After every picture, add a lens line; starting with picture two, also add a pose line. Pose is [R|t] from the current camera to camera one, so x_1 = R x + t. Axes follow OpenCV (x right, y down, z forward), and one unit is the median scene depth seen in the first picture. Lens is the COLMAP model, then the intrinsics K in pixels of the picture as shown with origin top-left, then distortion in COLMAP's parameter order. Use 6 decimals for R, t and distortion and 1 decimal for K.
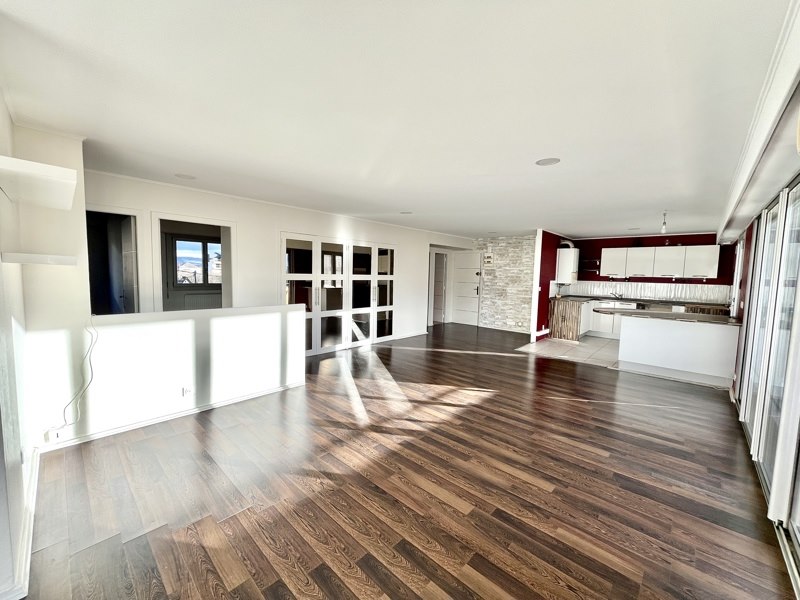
lens RADIAL K [[321.9, 0, 397.8], [0, 321.9, 299.2], [0, 0, 1]] dist [-0.000790, -0.000171]
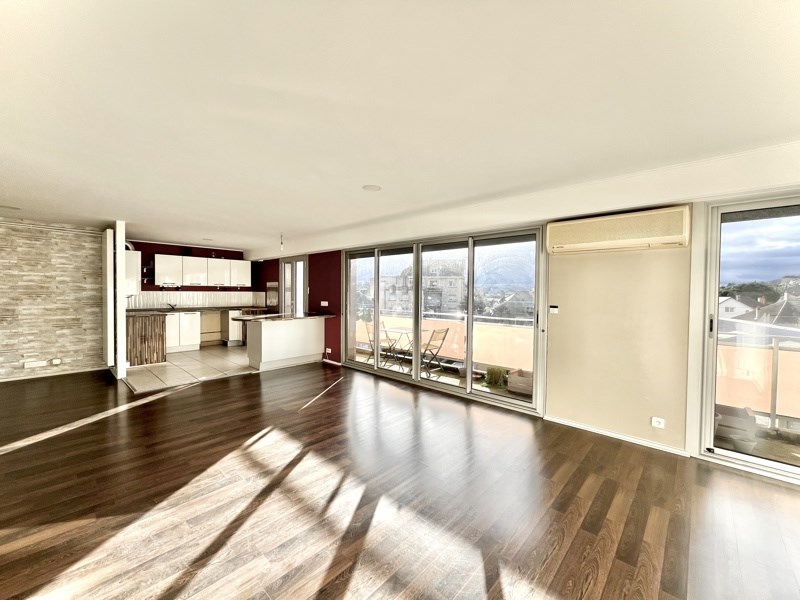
lens RADIAL K [[321.9, 0, 397.8], [0, 321.9, 299.2], [0, 0, 1]] dist [-0.000790, -0.000171]
pose [[0.002850, -0.049026, 0.998793, -0.296837], [0.071869, 0.996225, 0.048695, -0.033621], [-0.997410, 0.071644, 0.006362, 0.390279]]
